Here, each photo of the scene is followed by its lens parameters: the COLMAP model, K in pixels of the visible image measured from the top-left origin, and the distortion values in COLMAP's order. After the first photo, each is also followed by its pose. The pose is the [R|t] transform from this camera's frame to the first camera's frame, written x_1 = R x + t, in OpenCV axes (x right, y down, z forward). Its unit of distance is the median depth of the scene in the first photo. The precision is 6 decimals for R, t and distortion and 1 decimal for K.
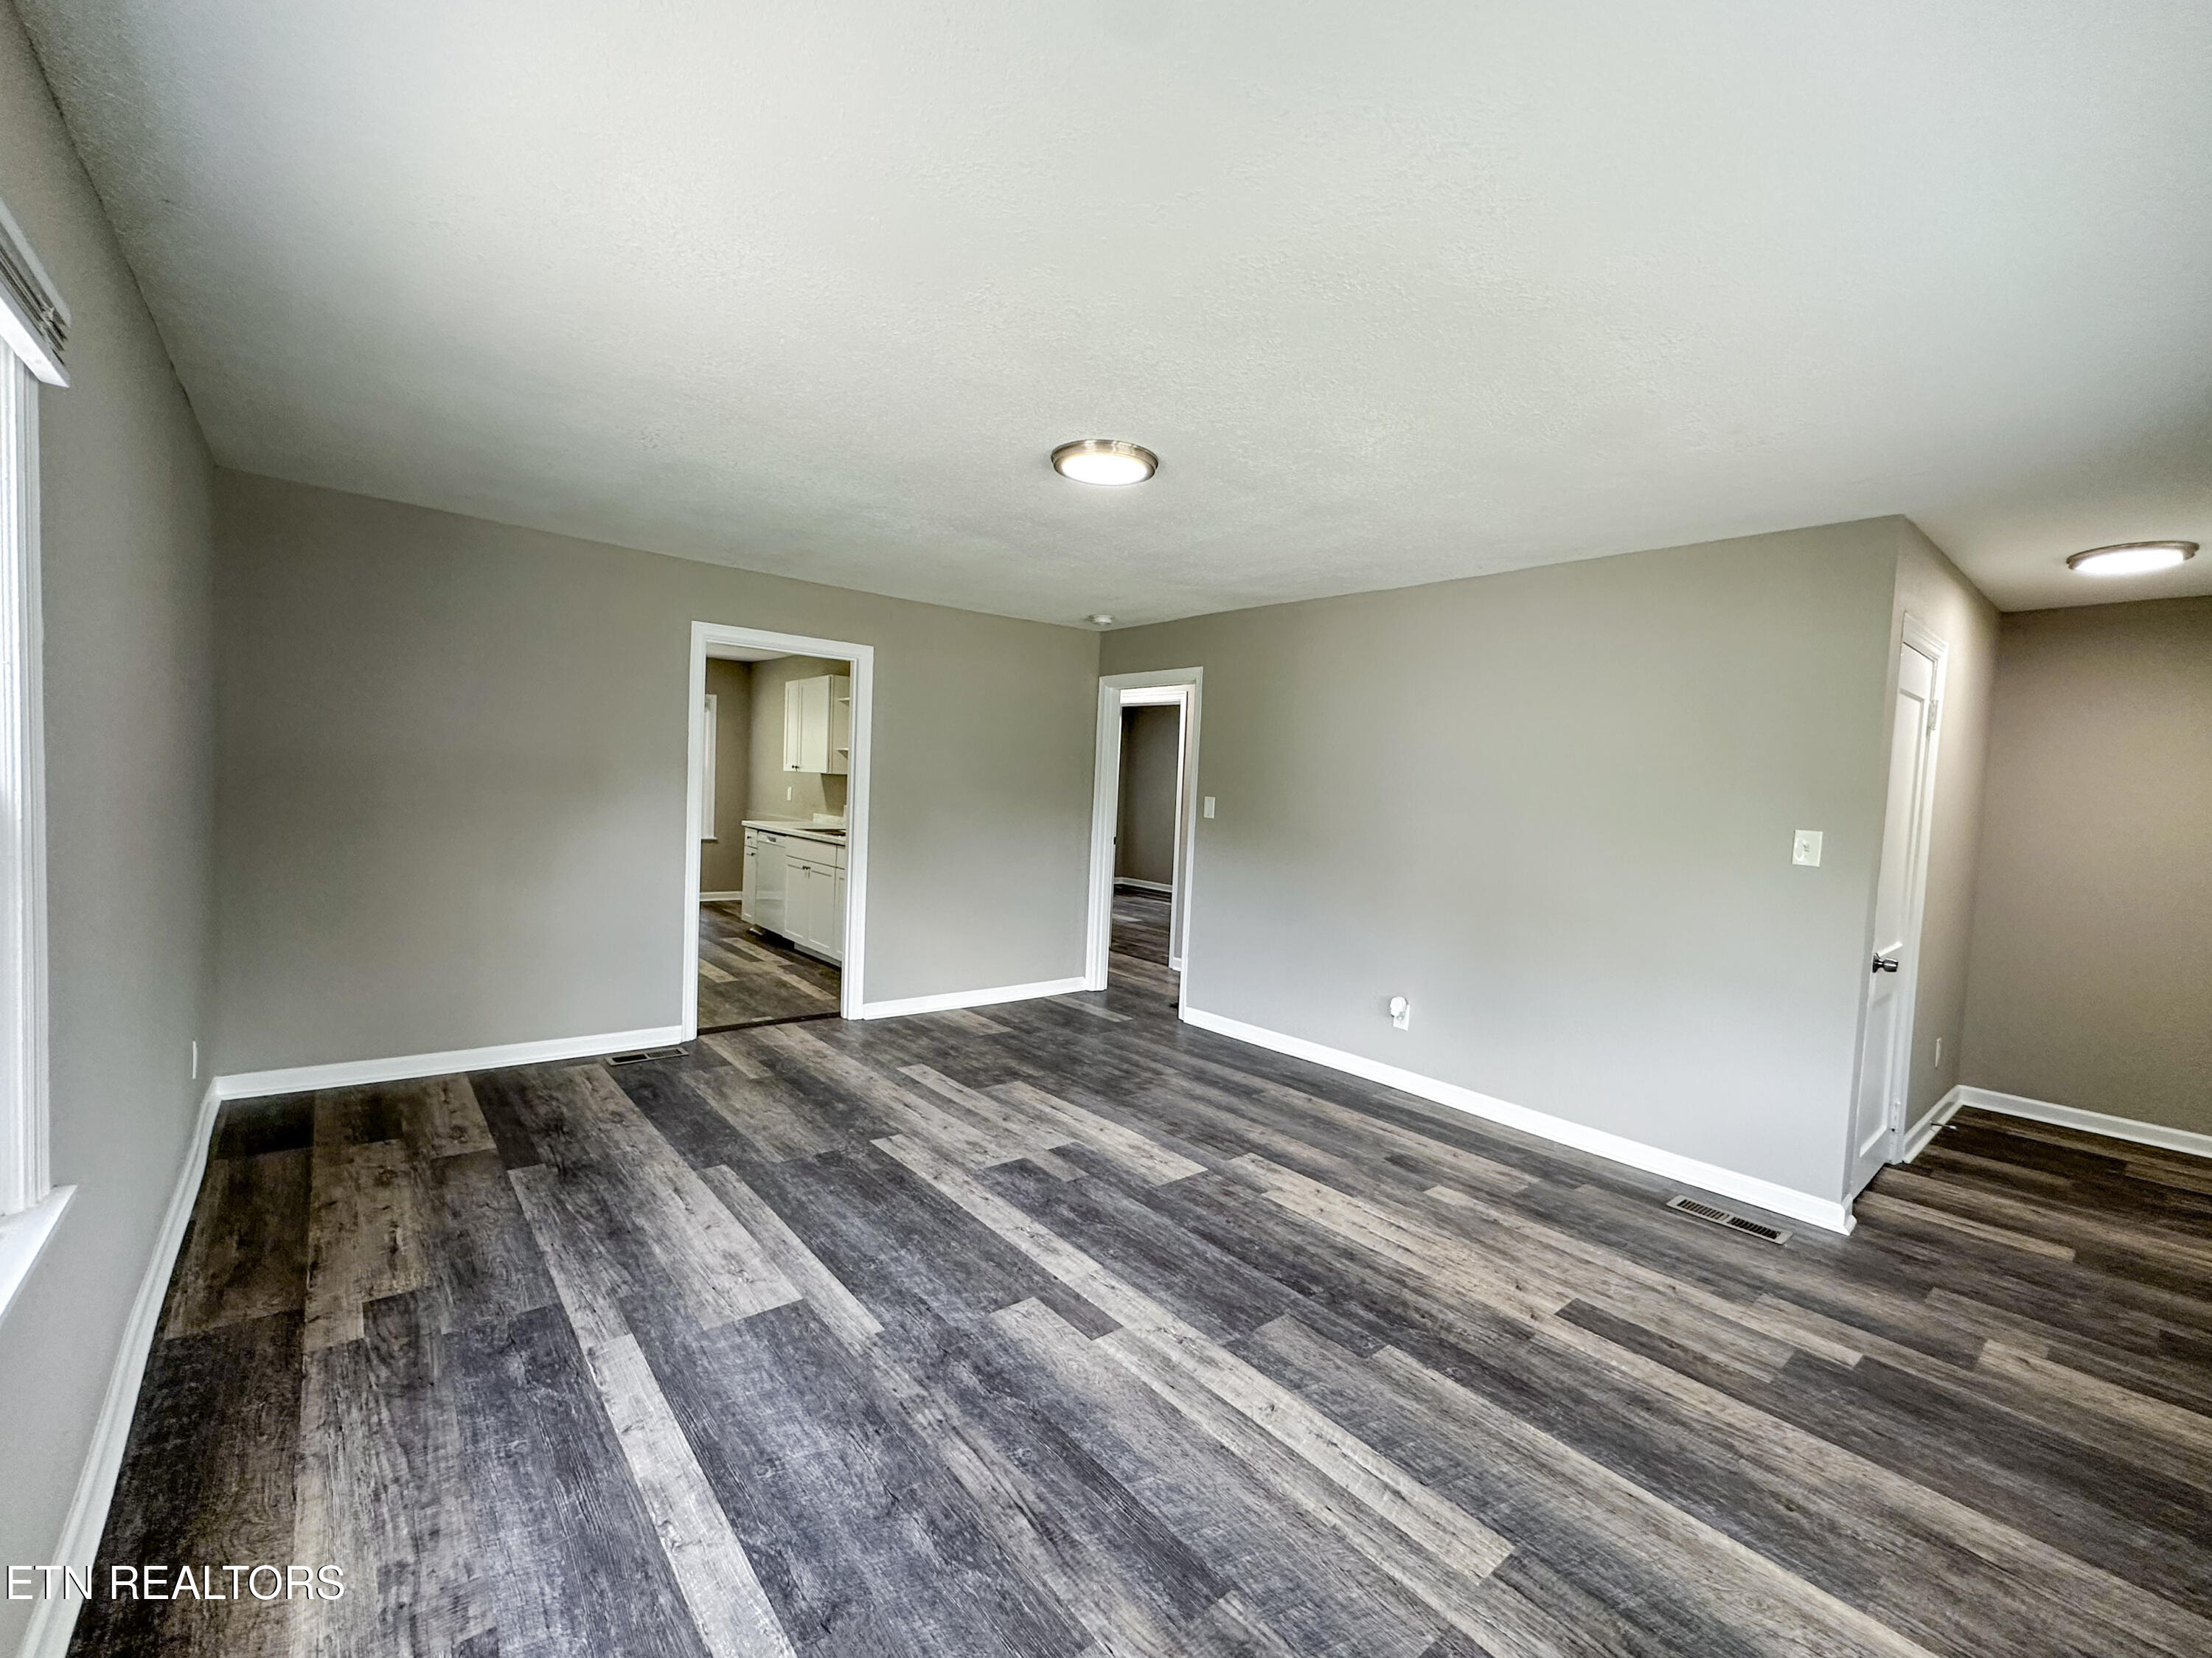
lens RADIAL K [[926.4, 0, 1106.0], [0, 926.4, 829.0], [0, 0, 1]] dist [-0.001670, 0.000266]
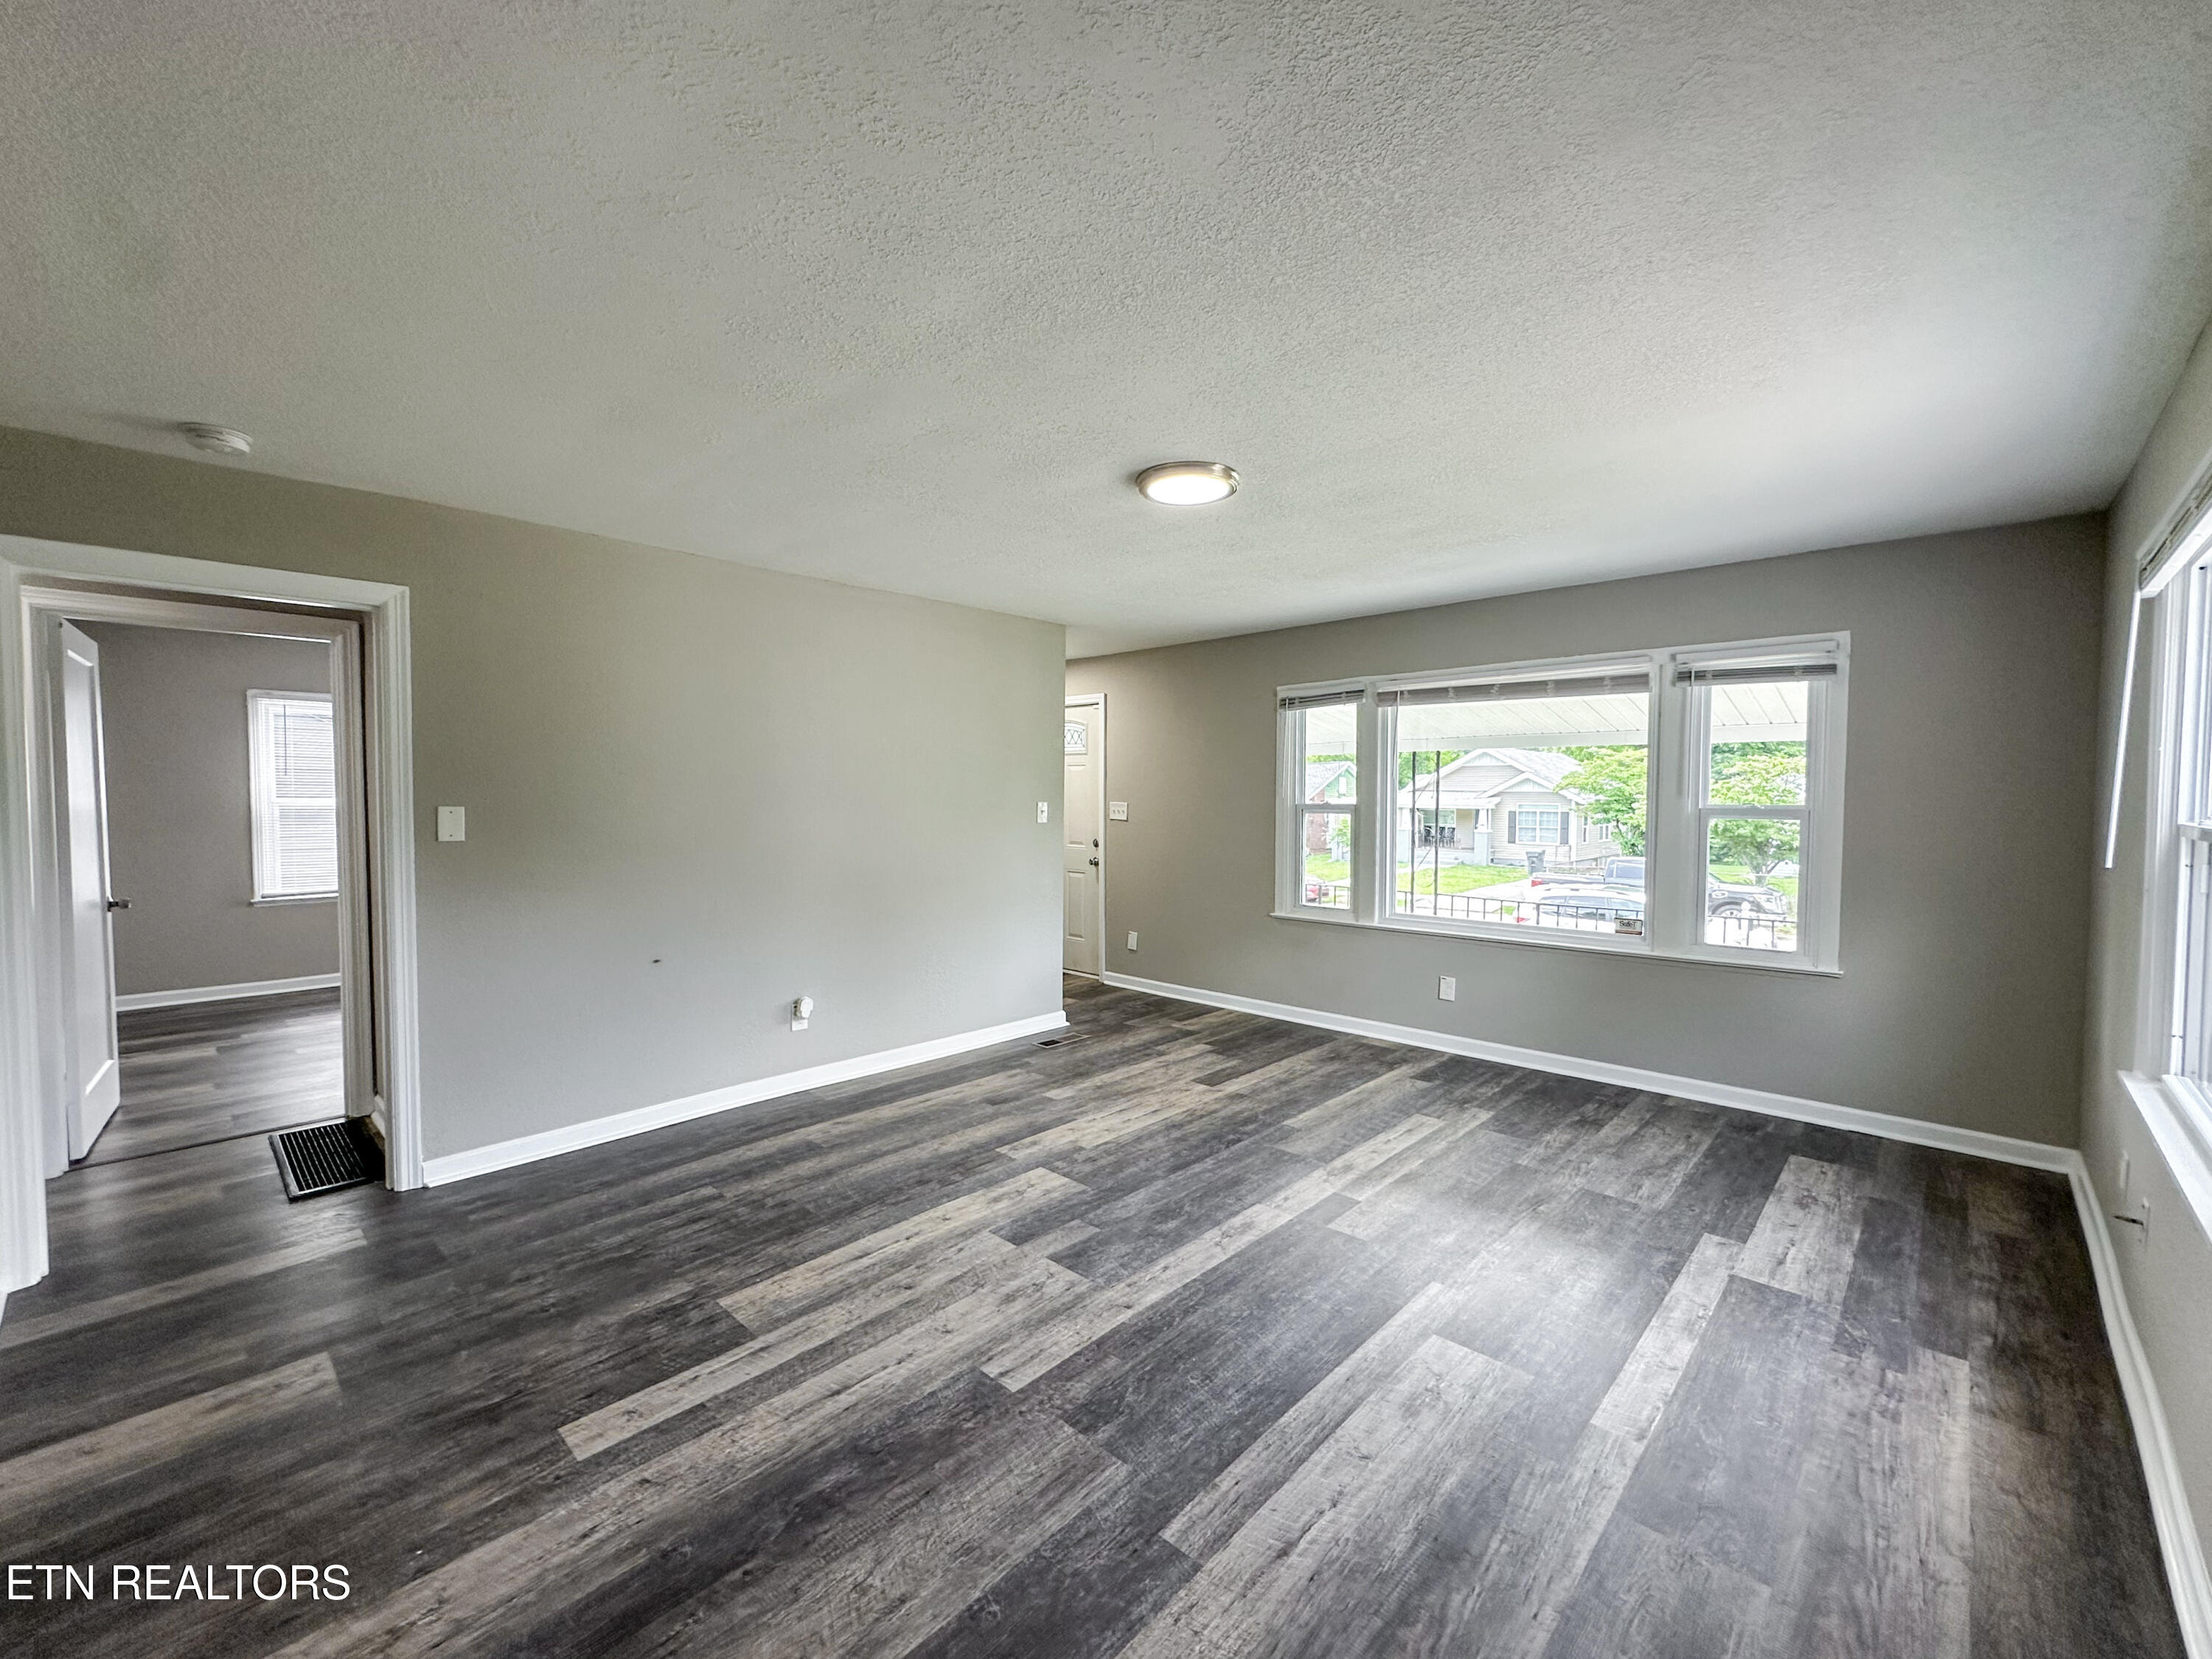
lens RADIAL K [[898.7, 0, 1117.0], [0, 898.7, 828.7], [0, 0, 1]] dist [-0.004251, 0.000587]
pose [[-0.116141, -0.085117, 0.989579, -0.934426], [0.040385, 0.995093, 0.090331, -0.097597], [-0.992411, 0.050455, -0.112134, 1.117418]]
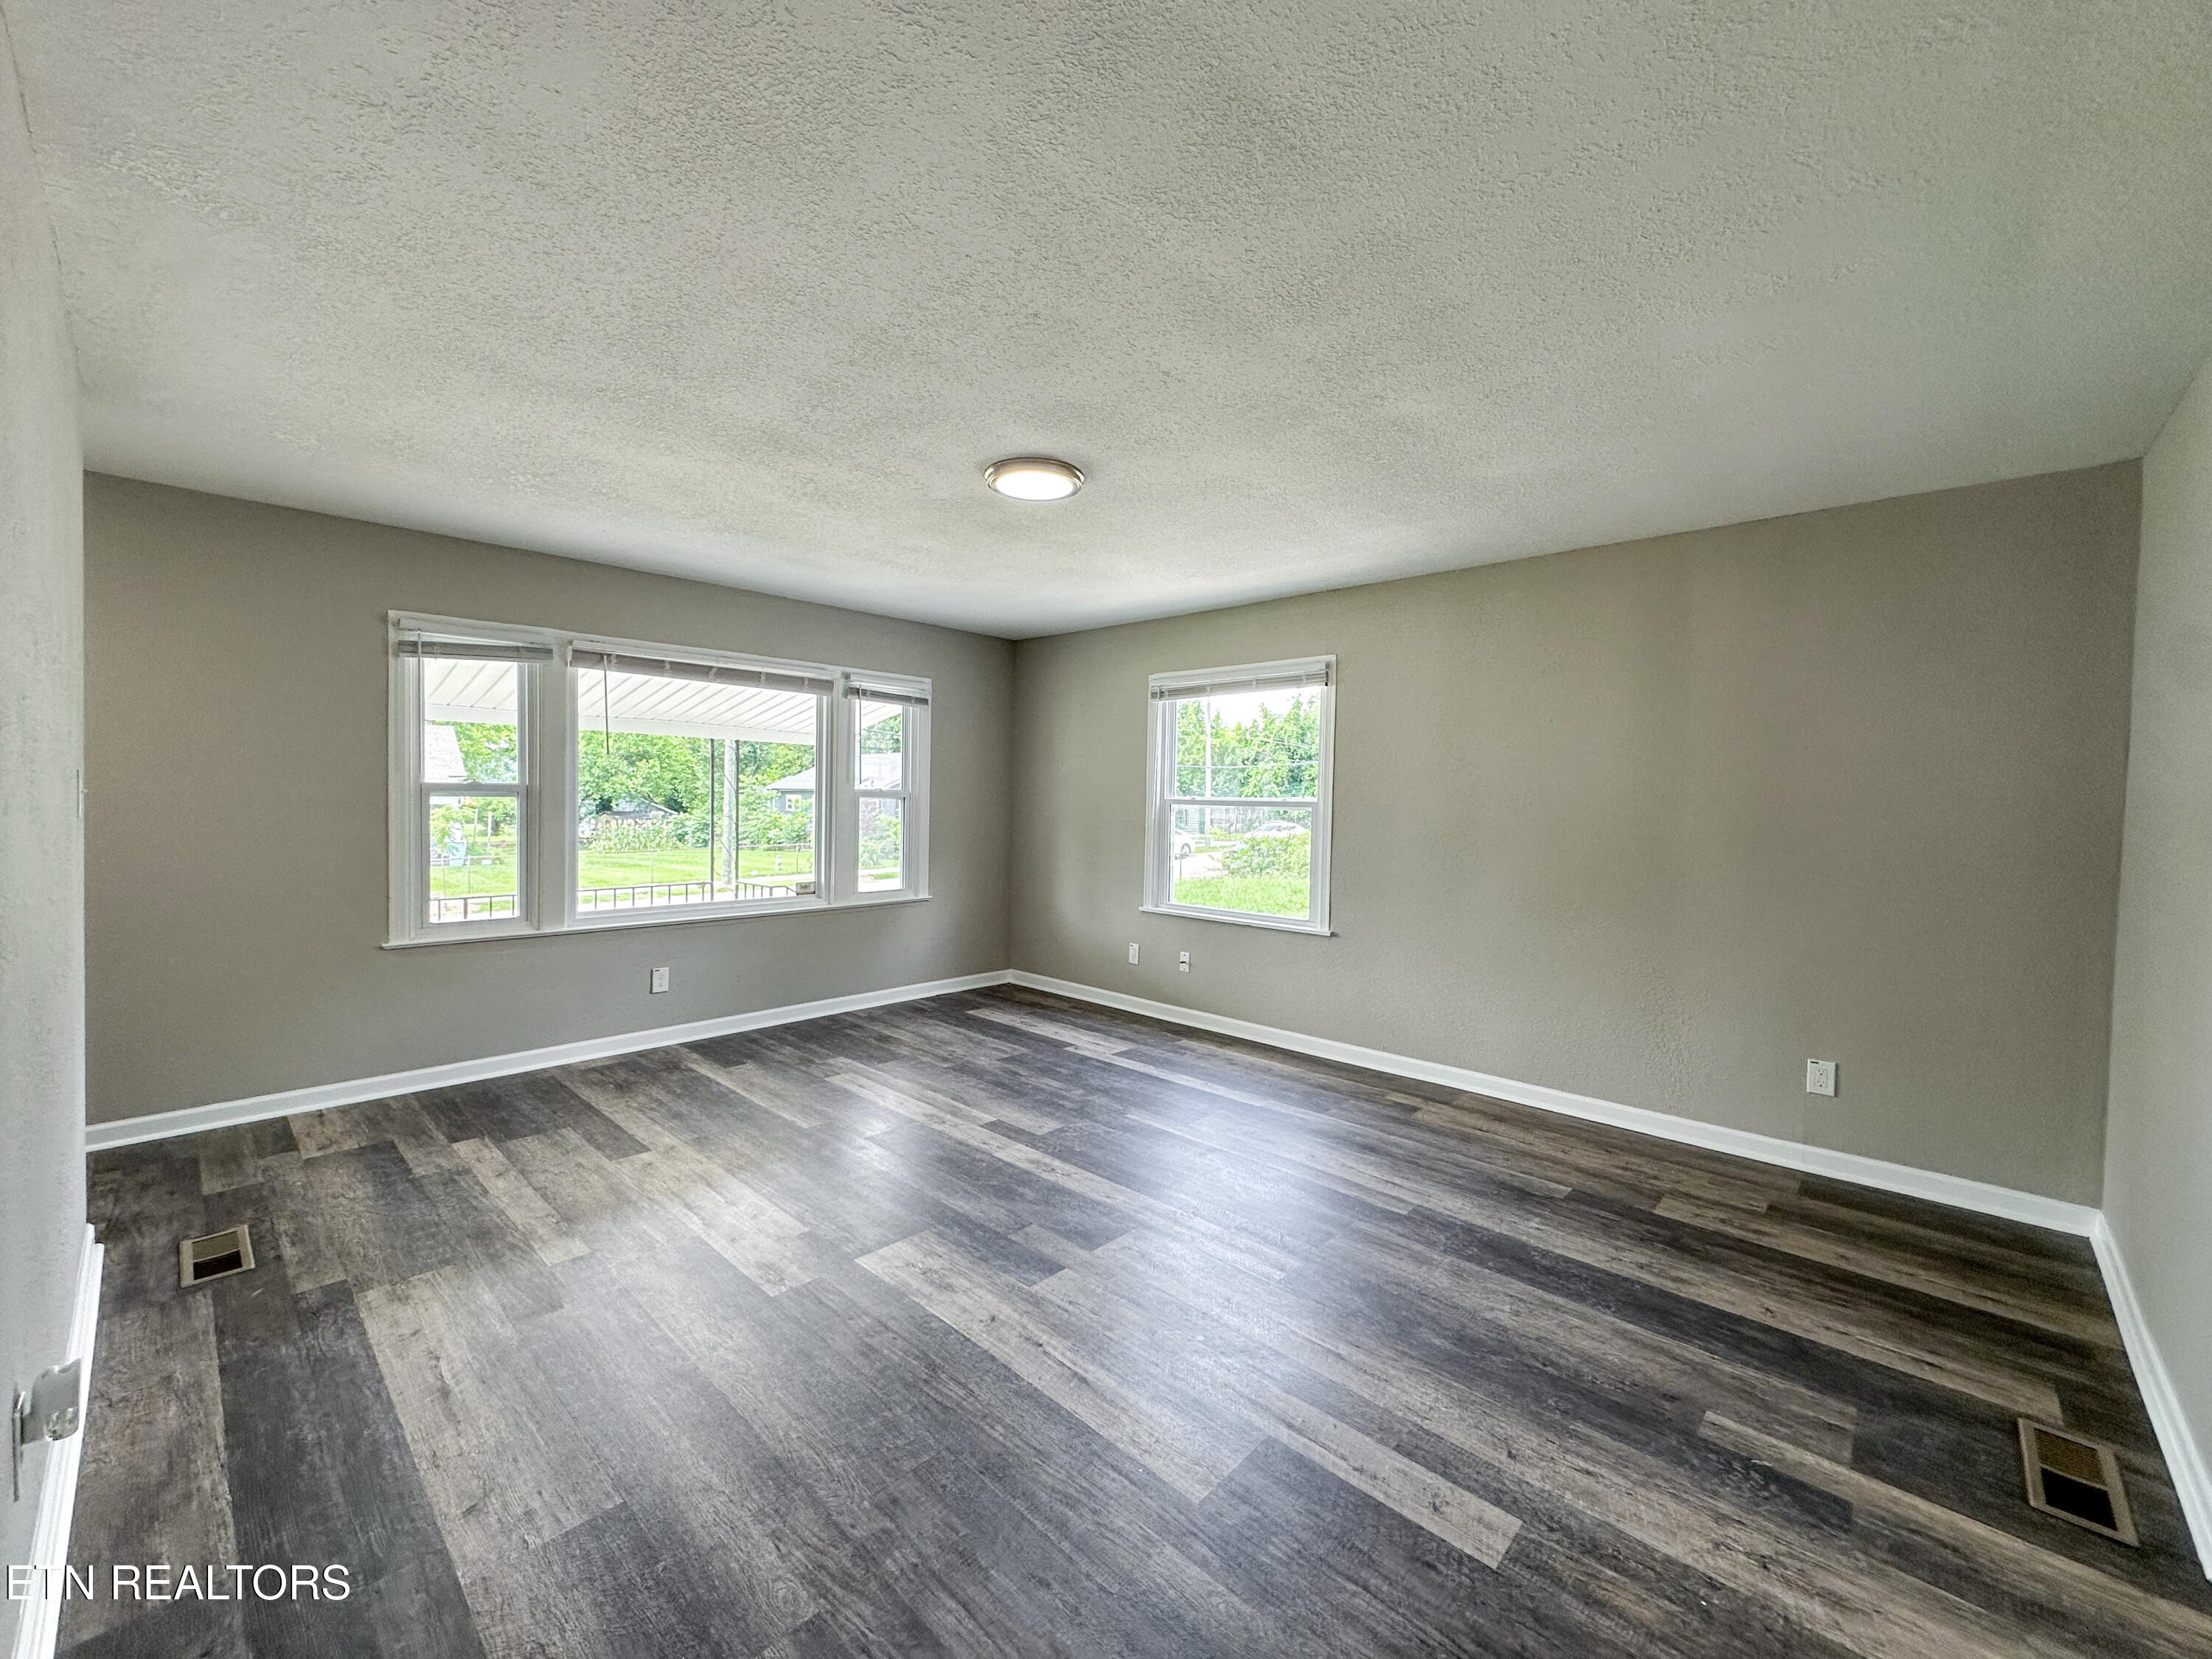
lens RADIAL K [[884.4, 0, 1084.6], [0, 884.4, 829.2], [0, 0, 1]] dist [-0.002482, 0.000136]
pose [[-0.992810, -0.063651, -0.101380, 0.018704], [-0.071781, 0.994312, 0.078682, -0.068520], [0.095795, 0.085393, -0.991731, 1.902819]]
